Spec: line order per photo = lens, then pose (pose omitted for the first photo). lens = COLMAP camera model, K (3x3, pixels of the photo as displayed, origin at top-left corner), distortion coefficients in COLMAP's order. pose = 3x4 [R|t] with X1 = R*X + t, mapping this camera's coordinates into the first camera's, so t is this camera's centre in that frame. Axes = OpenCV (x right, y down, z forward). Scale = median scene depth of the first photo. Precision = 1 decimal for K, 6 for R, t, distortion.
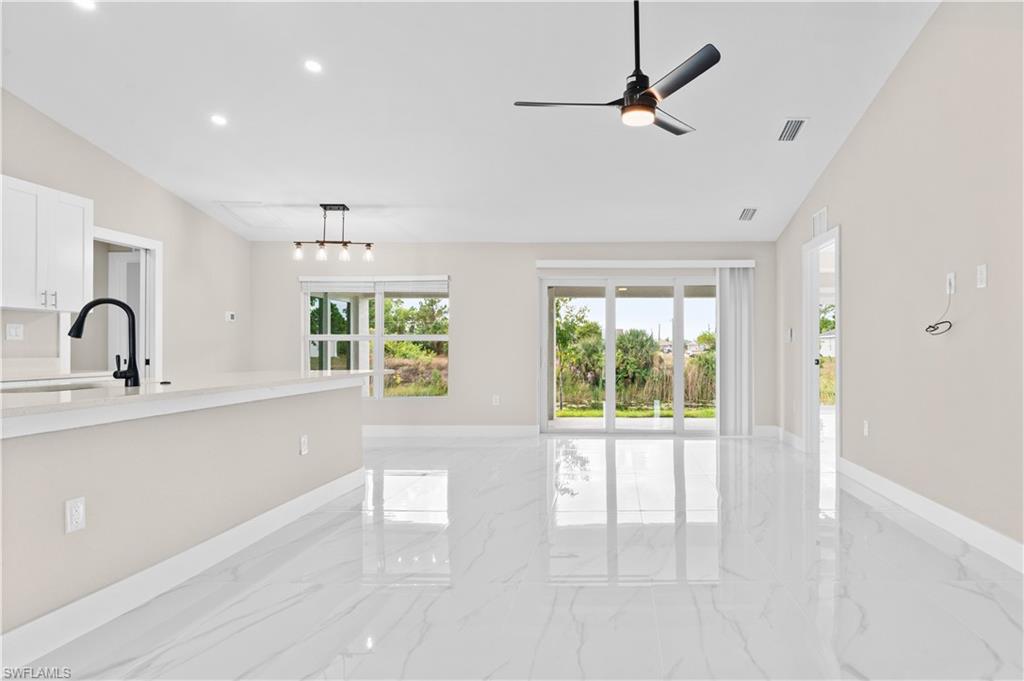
lens RADIAL K [[626.2, 0, 512.0], [0, 626.2, 340.5], [0, 0, 1]] dist [-0.000073, -0.000102]
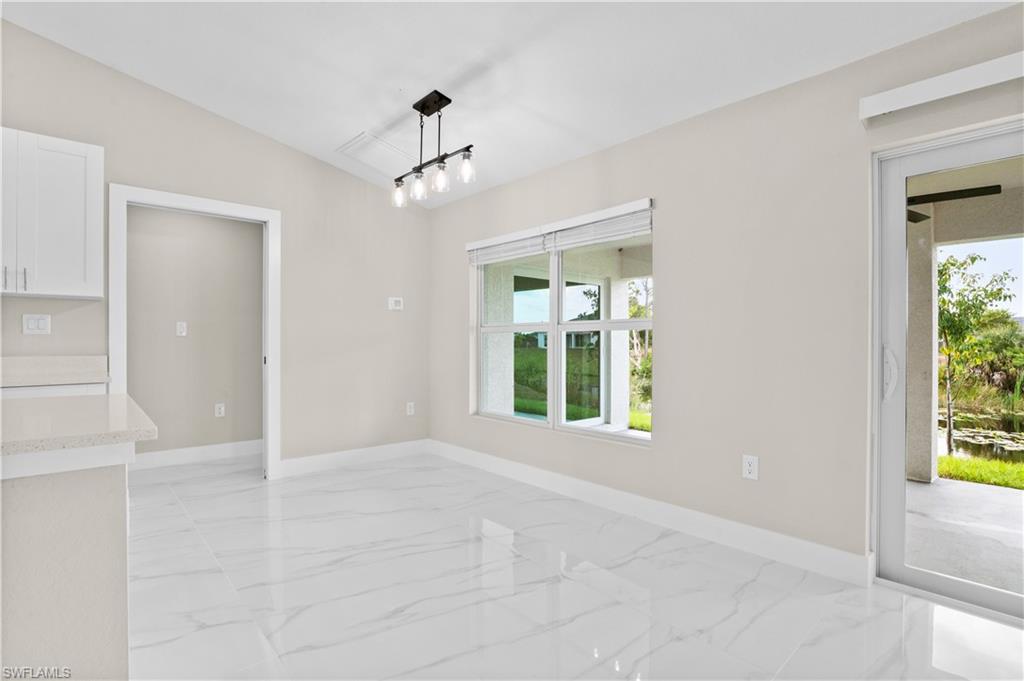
lens RADIAL K [[475.2, 0, 510.0], [0, 475.2, 344.8], [0, 0, 1]] dist [-0.011178, 0.000908]
pose [[0.783633, 0.004513, -0.621207, 0.025833], [0.008134, 0.999813, 0.017525, 0.002945], [0.621171, -0.018786, 0.783450, 0.358727]]
